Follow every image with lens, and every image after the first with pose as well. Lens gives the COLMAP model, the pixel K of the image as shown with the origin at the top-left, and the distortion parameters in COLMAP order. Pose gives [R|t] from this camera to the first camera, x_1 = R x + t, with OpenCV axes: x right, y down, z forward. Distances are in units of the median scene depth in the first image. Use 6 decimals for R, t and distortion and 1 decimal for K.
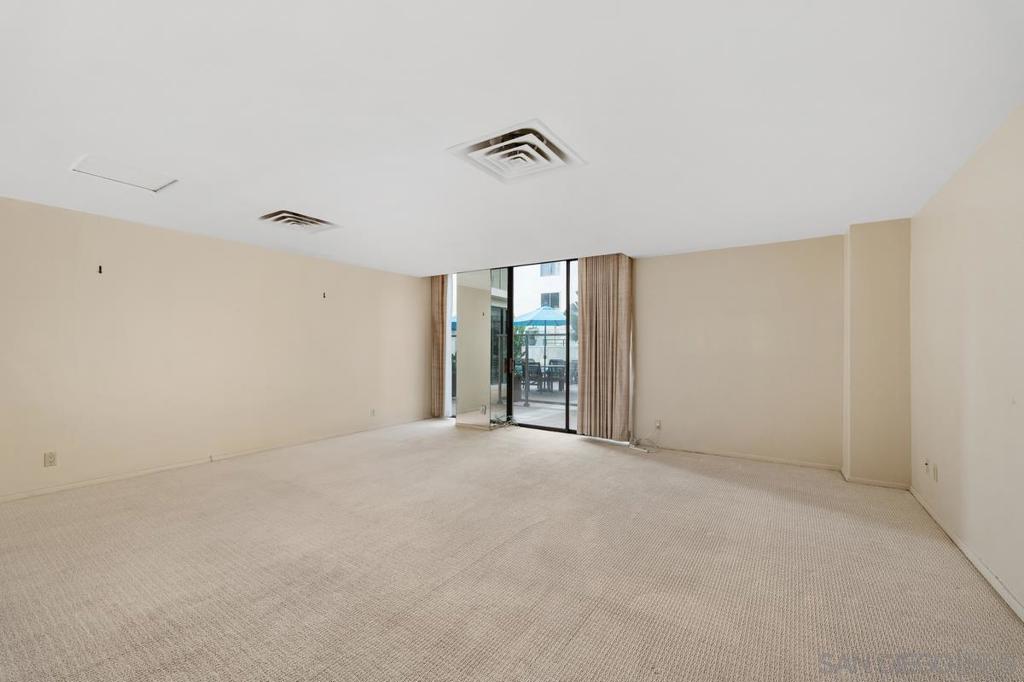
lens RADIAL K [[422.9, 0, 512.0], [0, 422.9, 341.0], [0, 0, 1]] dist [0.001338, 0.000038]
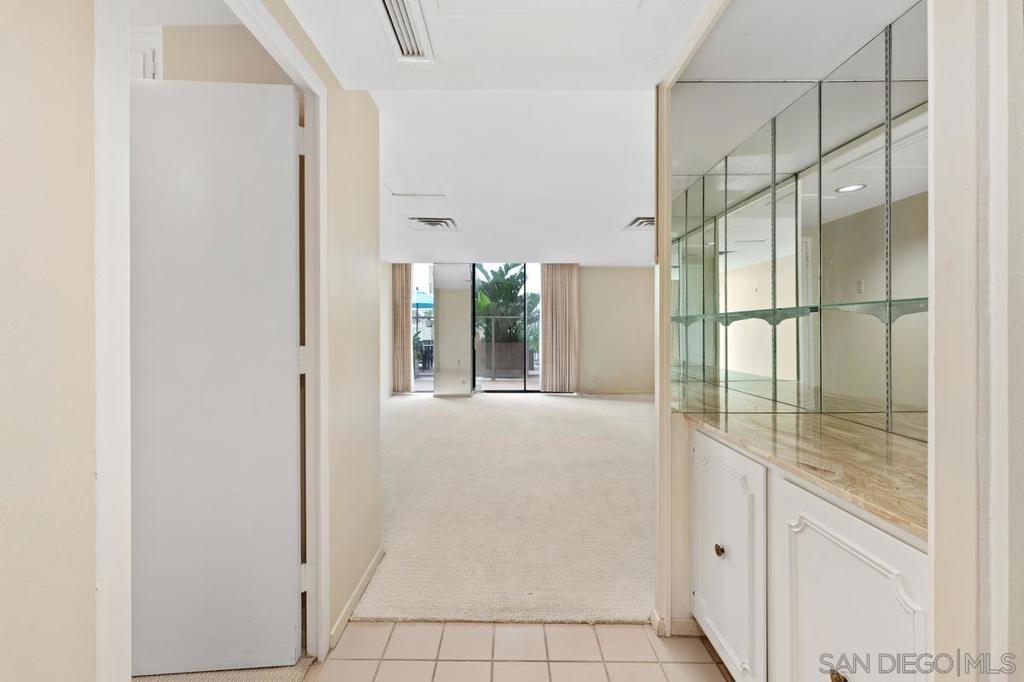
lens RADIAL K [[420.2, 0, 508.1], [0, 420.2, 319.7], [0, 0, 1]] dist [0.001890, -0.000061]
pose [[0.843293, 0.007507, 0.537402, -0.664765], [-0.004522, 0.999966, -0.006873, -0.002849], [-0.537435, 0.003366, 0.843298, -0.087365]]
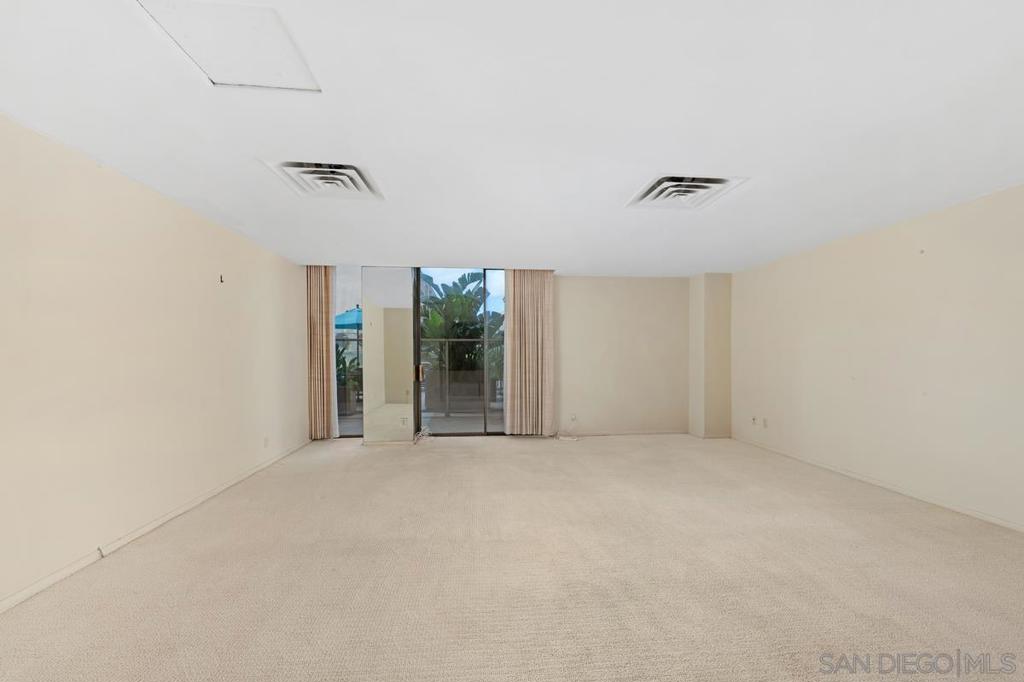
lens RADIAL K [[421.6, 0, 520.5], [0, 421.6, 361.3], [0, 0, 1]] dist [0.000249, -0.000066]
pose [[0.772803, -0.018986, 0.634362, -0.486064], [-0.002767, 0.999442, 0.033284, -0.000303], [-0.634640, -0.027477, 0.772319, 0.161669]]
